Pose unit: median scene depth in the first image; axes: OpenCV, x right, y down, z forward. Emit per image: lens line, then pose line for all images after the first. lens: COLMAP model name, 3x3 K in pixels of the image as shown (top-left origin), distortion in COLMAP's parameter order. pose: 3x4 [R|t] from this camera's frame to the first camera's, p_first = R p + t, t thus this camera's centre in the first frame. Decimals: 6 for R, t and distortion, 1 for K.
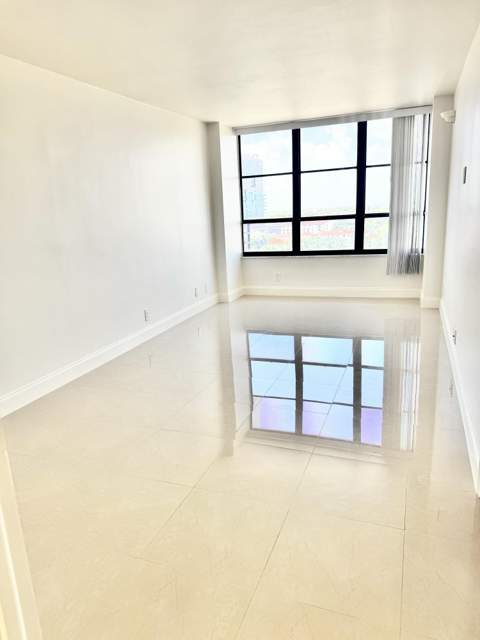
lens RADIAL K [[408.9, 0, 240.4], [0, 408.9, 320.8], [0, 0, 1]] dist [-0.031447, -0.000375]
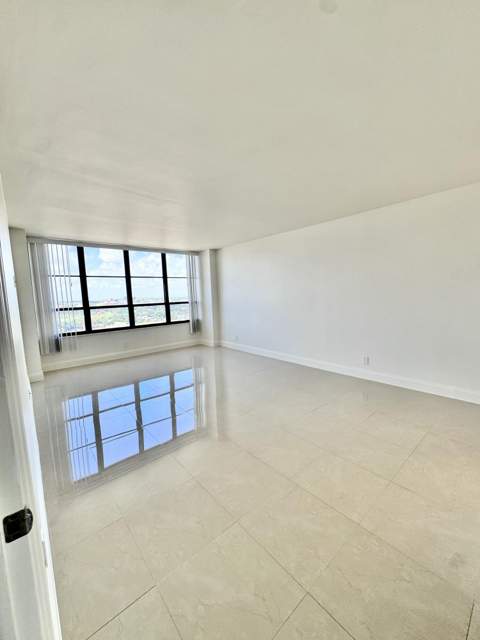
lens RADIAL K [[261.1, 0, 240.3], [0, 261.1, 319.3], [0, 0, 1]] dist [-0.003647, 0.000855]
pose [[0.483250, -0.040515, 0.874544, -0.519280], [0.233547, 0.968695, -0.084175, -0.019252], [-0.843756, 0.244925, 0.477585, 0.190614]]
